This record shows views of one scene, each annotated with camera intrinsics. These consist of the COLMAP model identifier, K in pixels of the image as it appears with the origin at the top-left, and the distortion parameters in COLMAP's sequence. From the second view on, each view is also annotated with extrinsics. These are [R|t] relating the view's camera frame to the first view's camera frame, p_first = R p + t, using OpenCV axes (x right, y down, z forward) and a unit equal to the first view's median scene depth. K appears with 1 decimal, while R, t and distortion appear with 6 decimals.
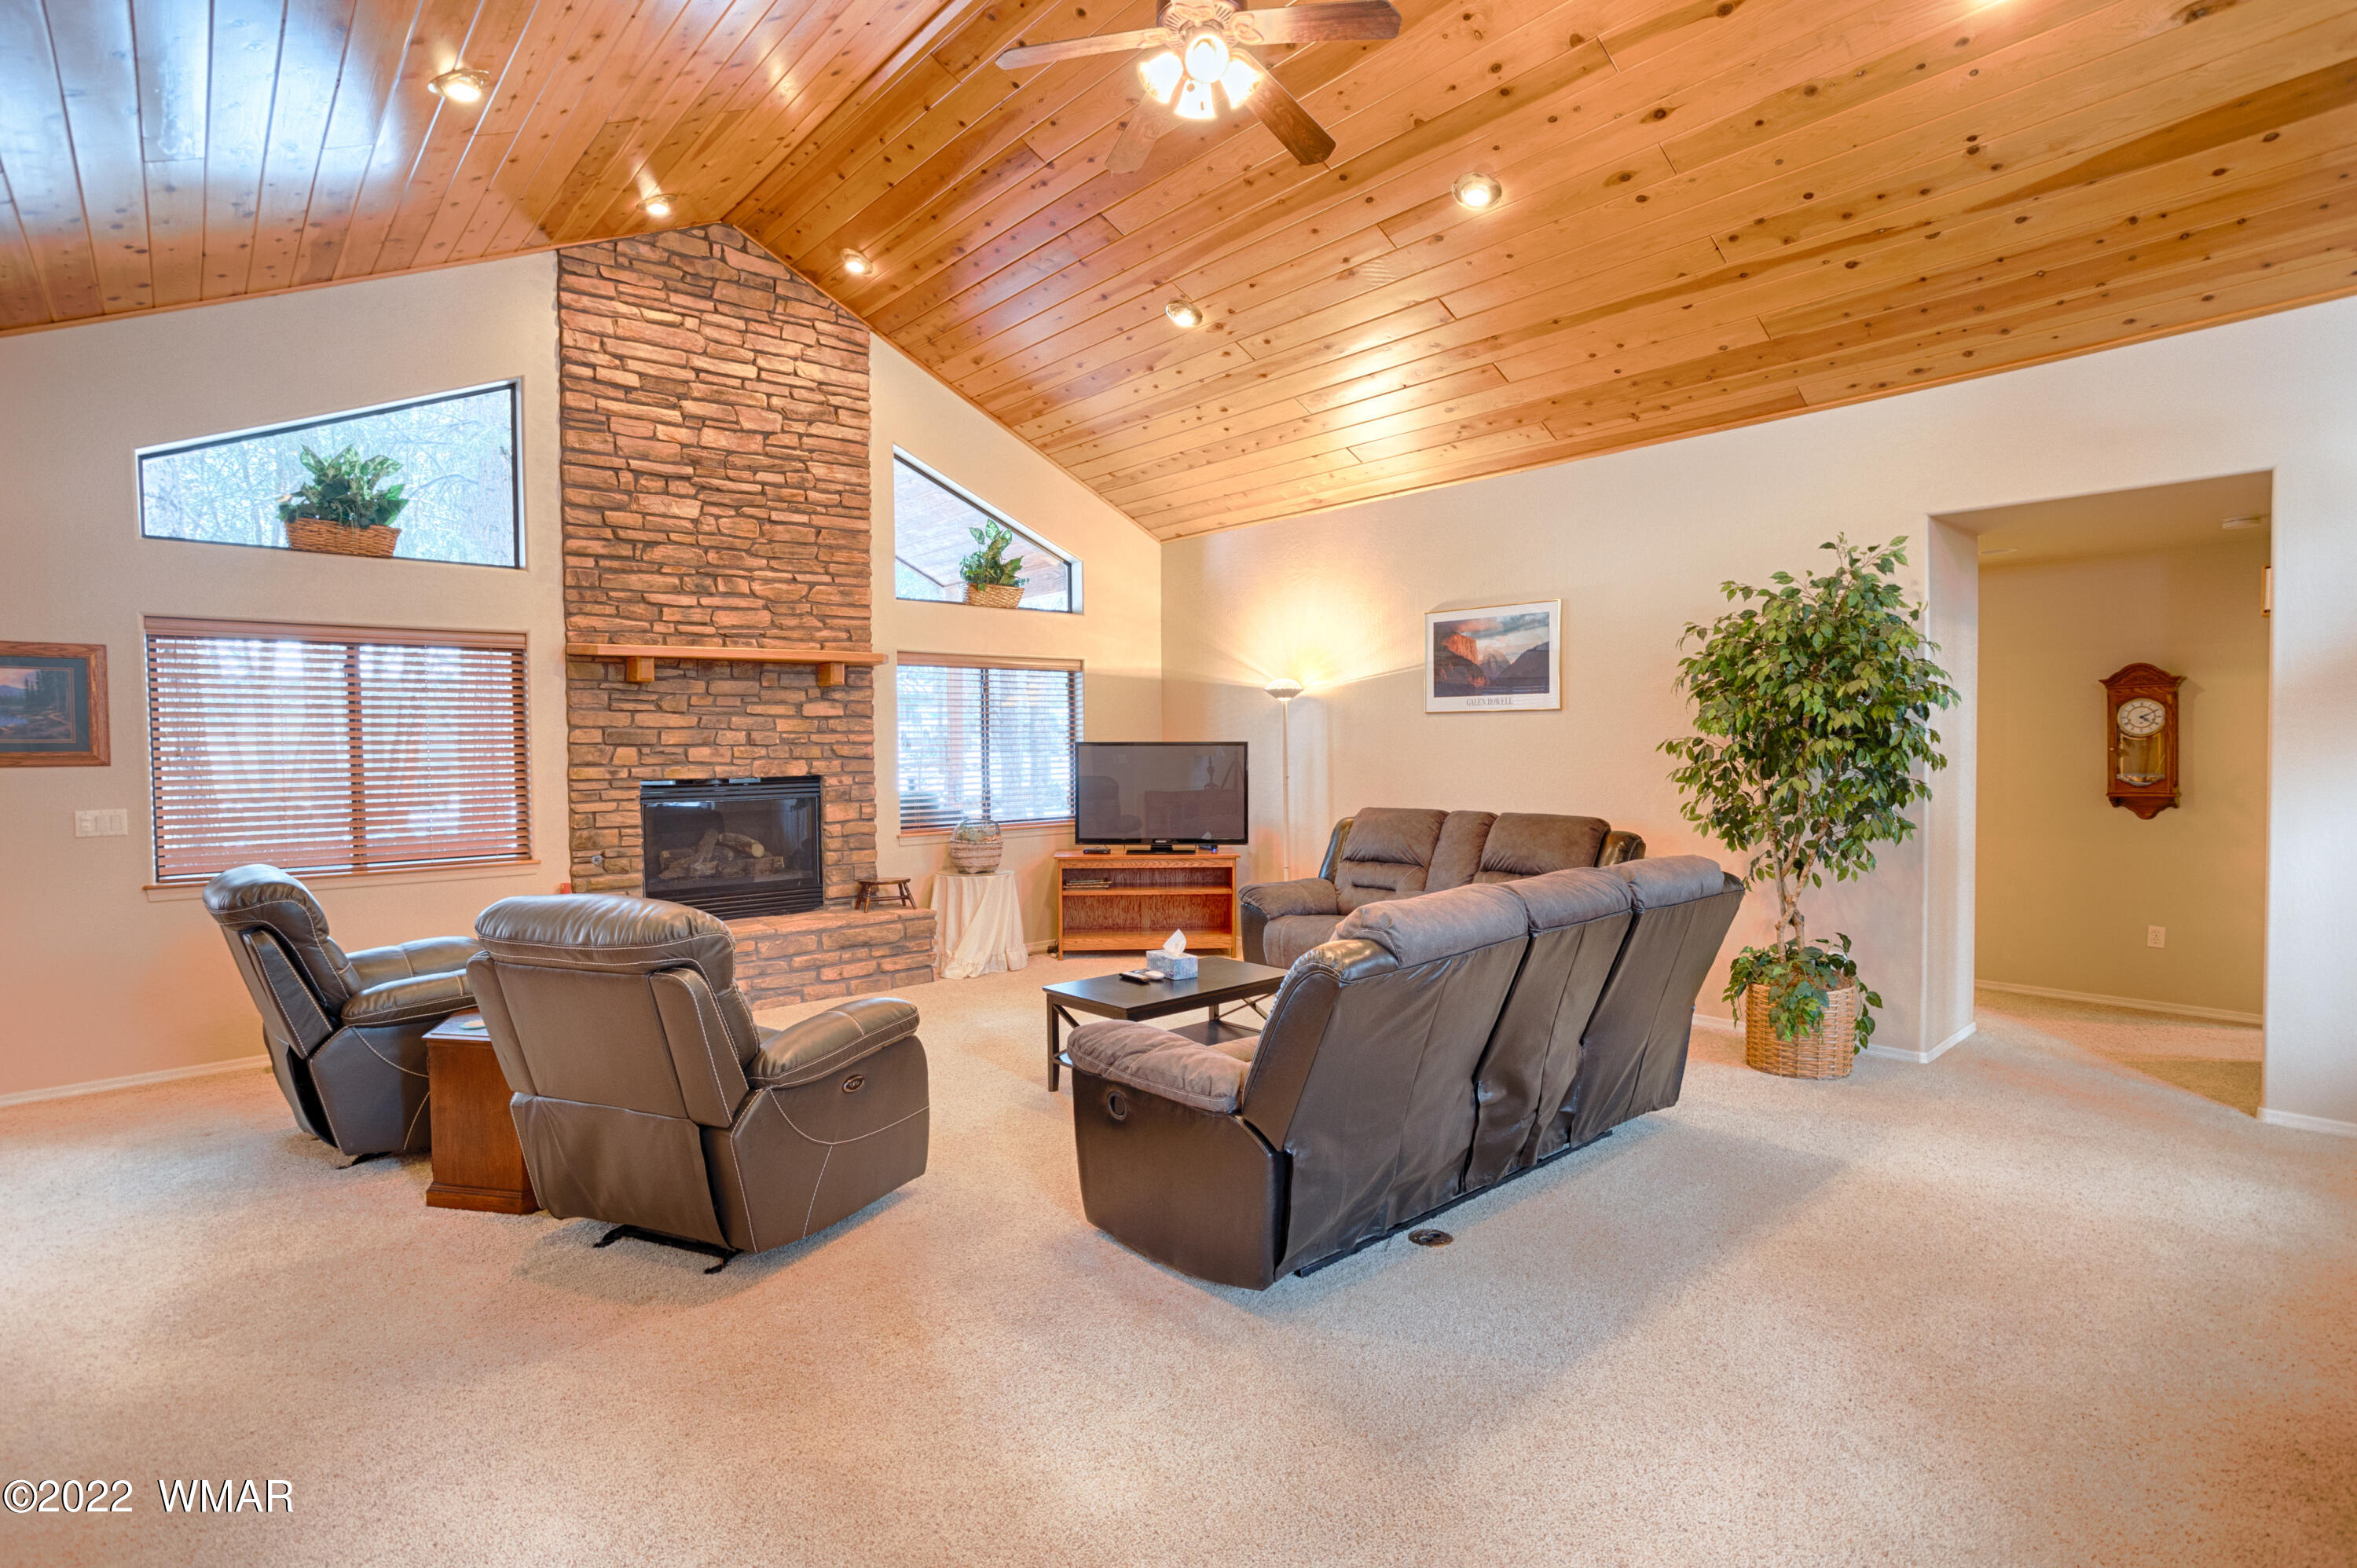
lens RADIAL K [[1153.7, 0, 1167.3], [0, 1153.7, 766.9], [0, 0, 1]] dist [-0.030009, 0.012648]
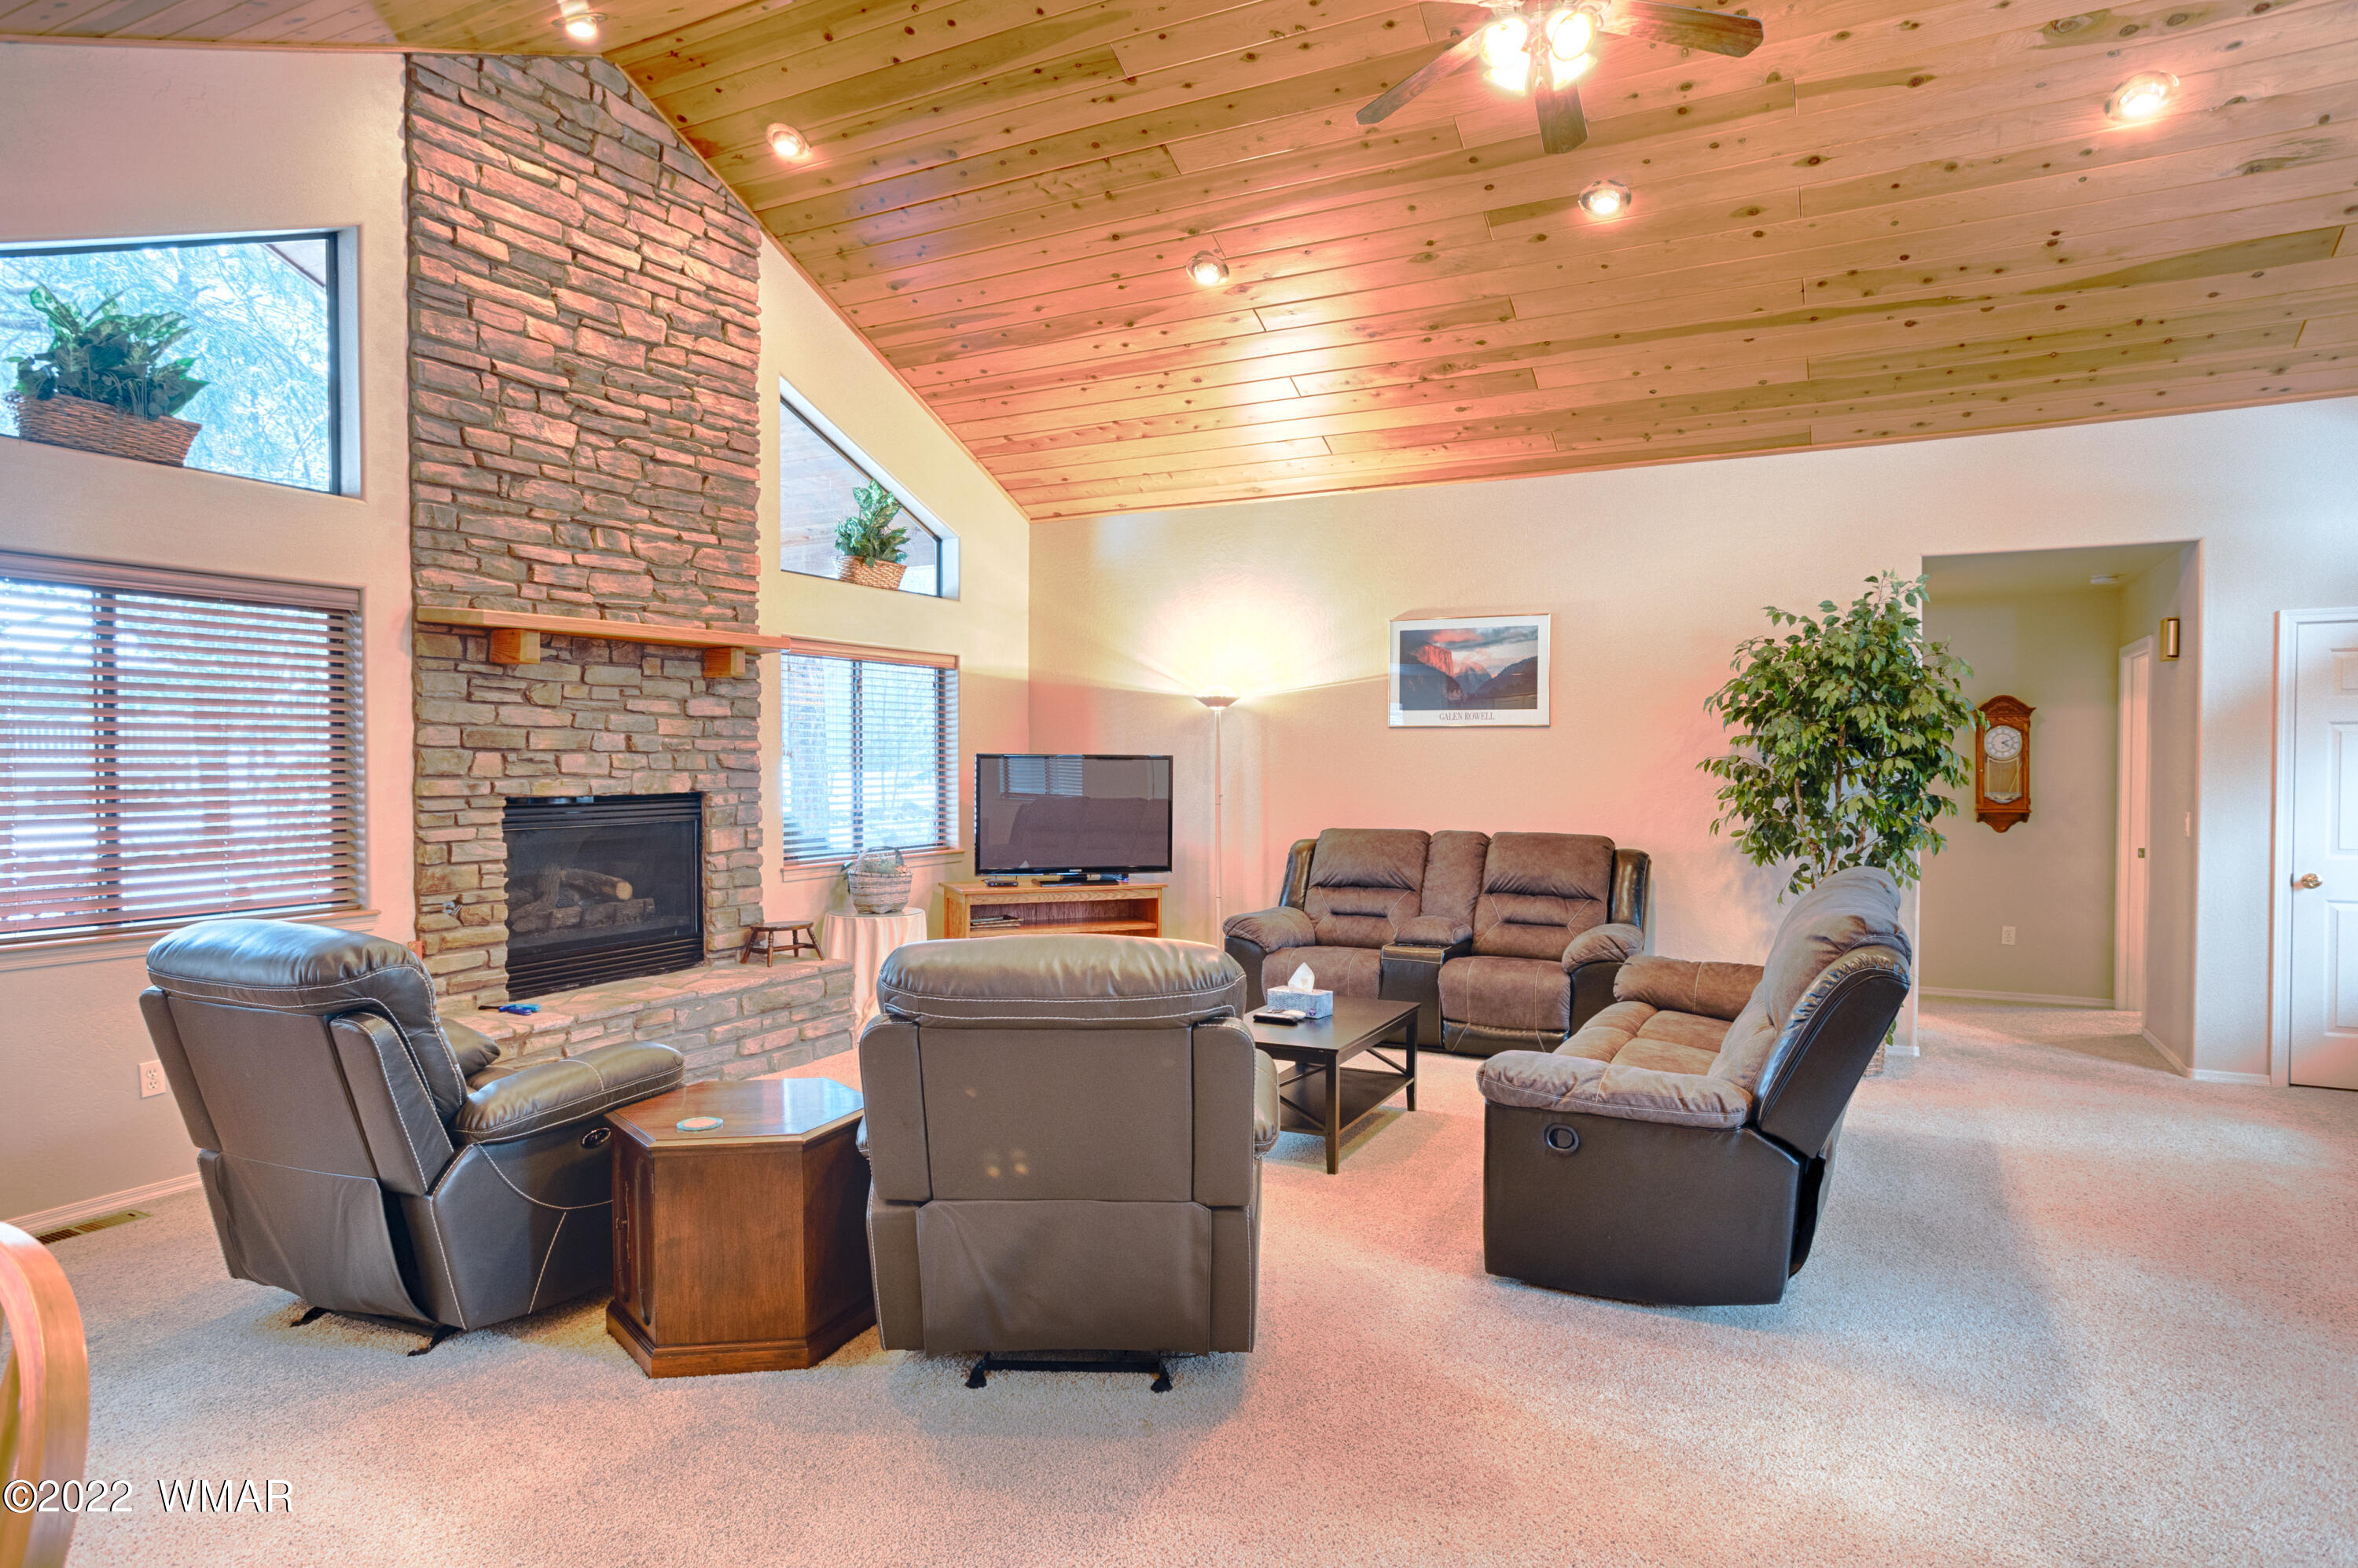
lens RADIAL K [[1344.2, 0, 1188.1], [0, 1344.2, 779.1], [0, 0, 1]] dist [-0.019544, 0.007044]
pose [[0.931599, 0.005728, 0.363443, -0.361358], [-0.003046, 0.999964, -0.007951, 0.005223], [-0.363475, 0.006300, 0.931582, 0.045161]]
